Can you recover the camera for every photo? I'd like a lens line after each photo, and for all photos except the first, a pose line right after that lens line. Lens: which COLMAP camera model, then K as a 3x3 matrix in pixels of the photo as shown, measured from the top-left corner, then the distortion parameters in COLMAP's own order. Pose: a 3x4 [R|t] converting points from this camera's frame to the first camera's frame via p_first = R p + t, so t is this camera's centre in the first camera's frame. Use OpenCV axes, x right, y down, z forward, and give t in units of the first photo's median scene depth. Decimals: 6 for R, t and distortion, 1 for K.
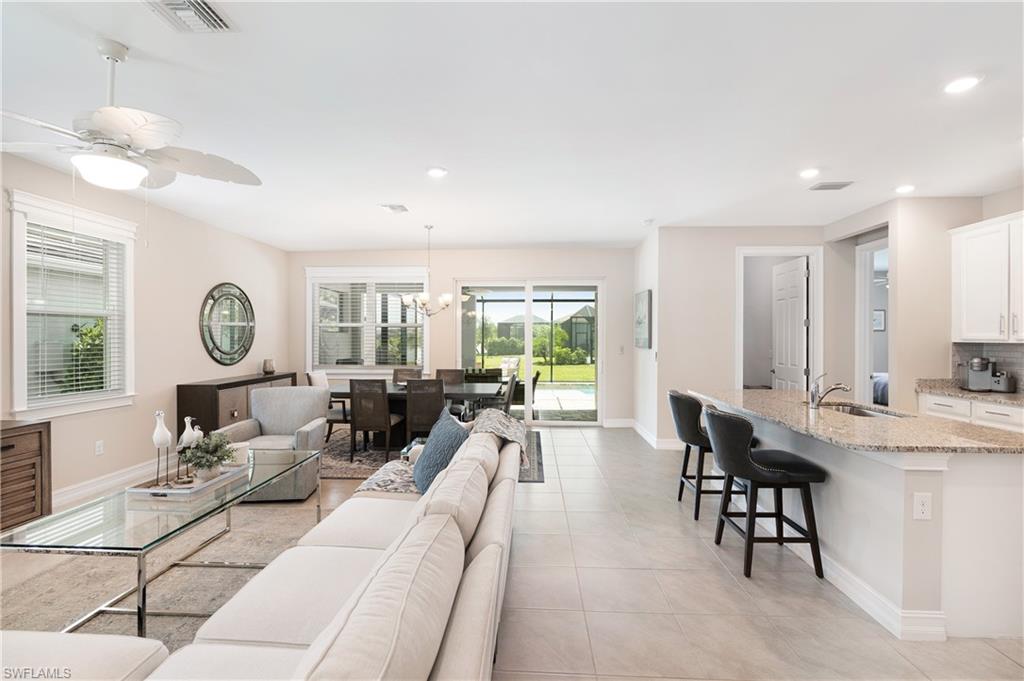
lens RADIAL K [[470.9, 0, 500.4], [0, 470.9, 339.1], [0, 0, 1]] dist [-0.000301, -0.000021]
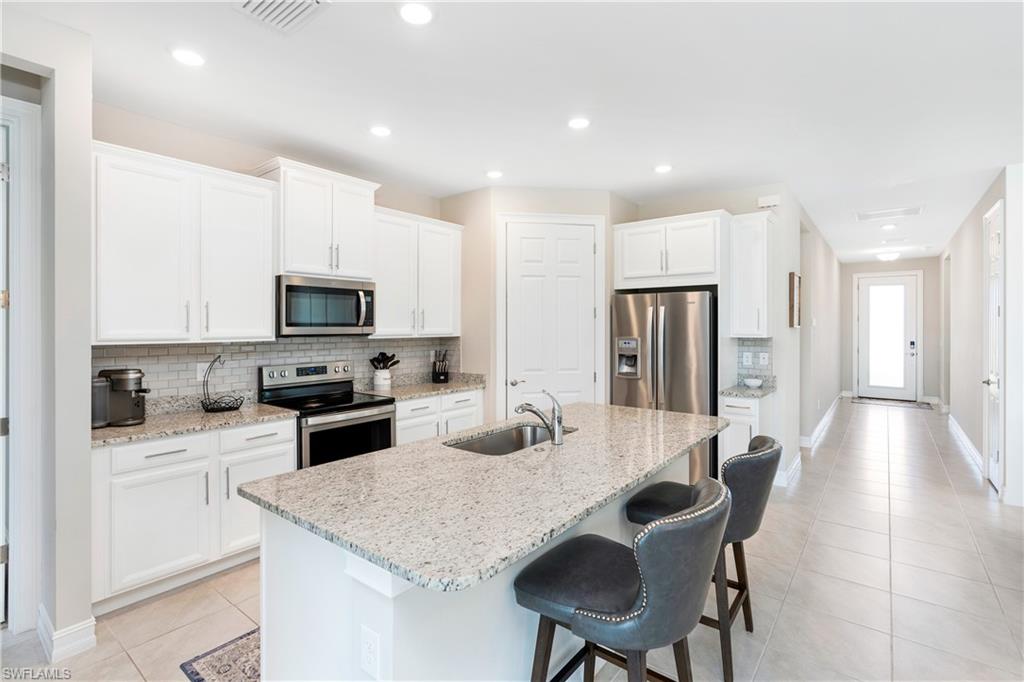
lens RADIAL K [[476.0, 0, 513.1], [0, 476.0, 327.6], [0, 0, 1]] dist [-0.008263, -0.000113]
pose [[-0.822066, -0.001297, 0.569391, 0.232764], [0.000250, 0.999996, 0.002639, -0.014096], [-0.569392, 0.002312, -0.822063, 1.114057]]
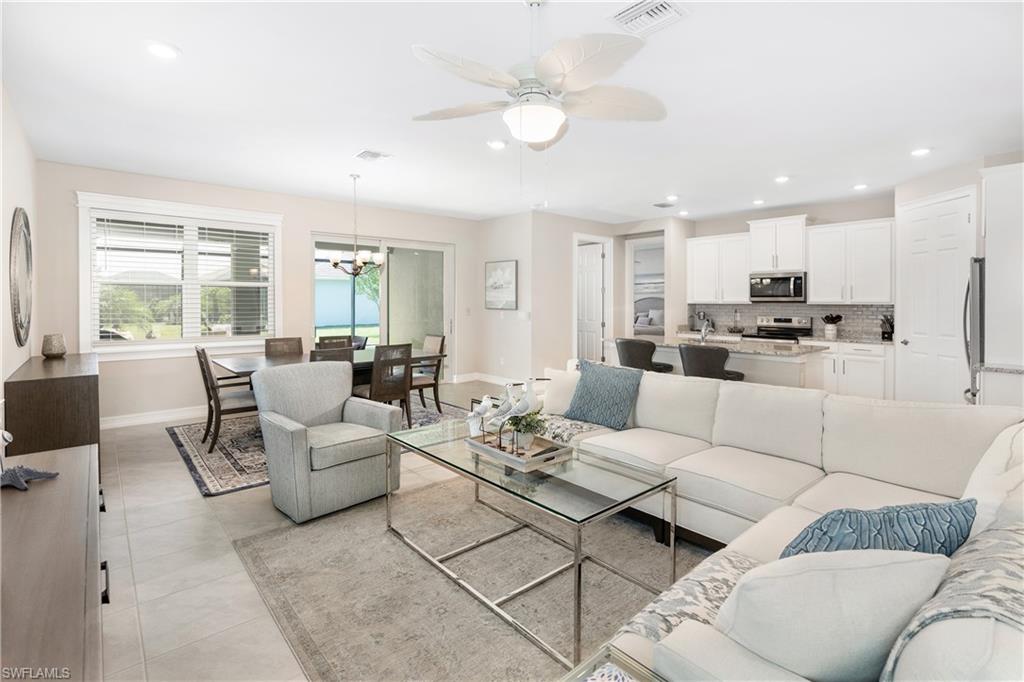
lens RADIAL K [[479.9, 0, 513.7], [0, 479.9, 300.2], [0, 0, 1]] dist [-0.008775, 0.000111]
pose [[0.710691, 0.001904, 0.703502, -0.711343], [-0.000736, 0.999998, -0.001963, -0.001353], [-0.703504, 0.000877, 0.710691, 0.186943]]
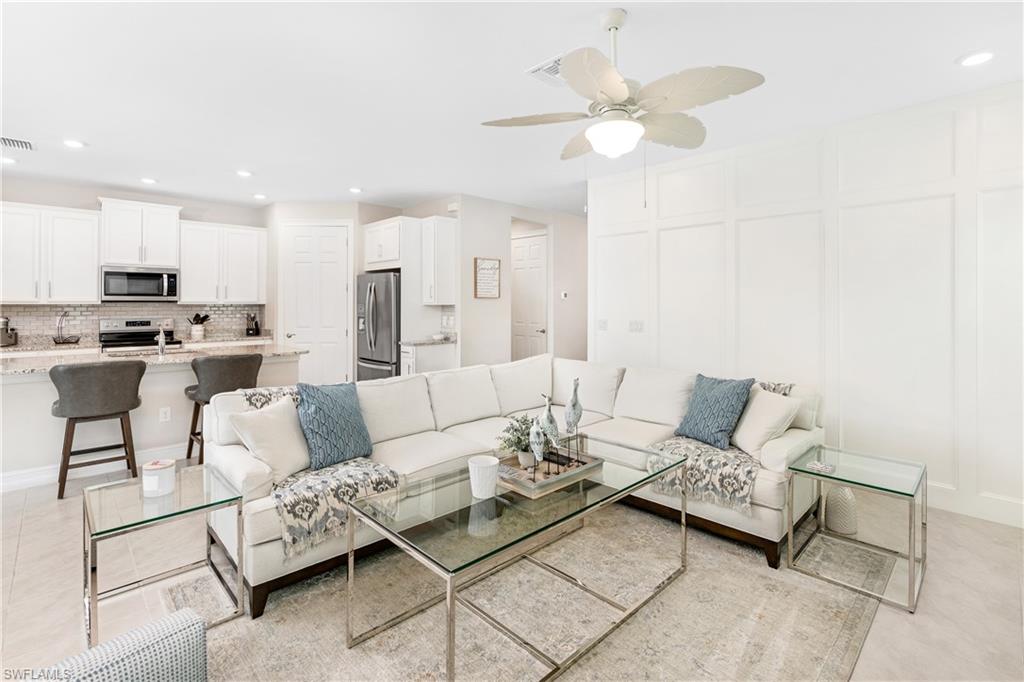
lens RADIAL K [[474.4, 0, 499.6], [0, 474.4, 301.3], [0, 0, 1]] dist [-0.000377, 0.000248]
pose [[-0.727790, -0.000773, 0.685800, -0.621223], [-0.002504, 0.999996, -0.001530, -0.001021], [-0.685796, -0.002831, -0.727789, 0.921405]]
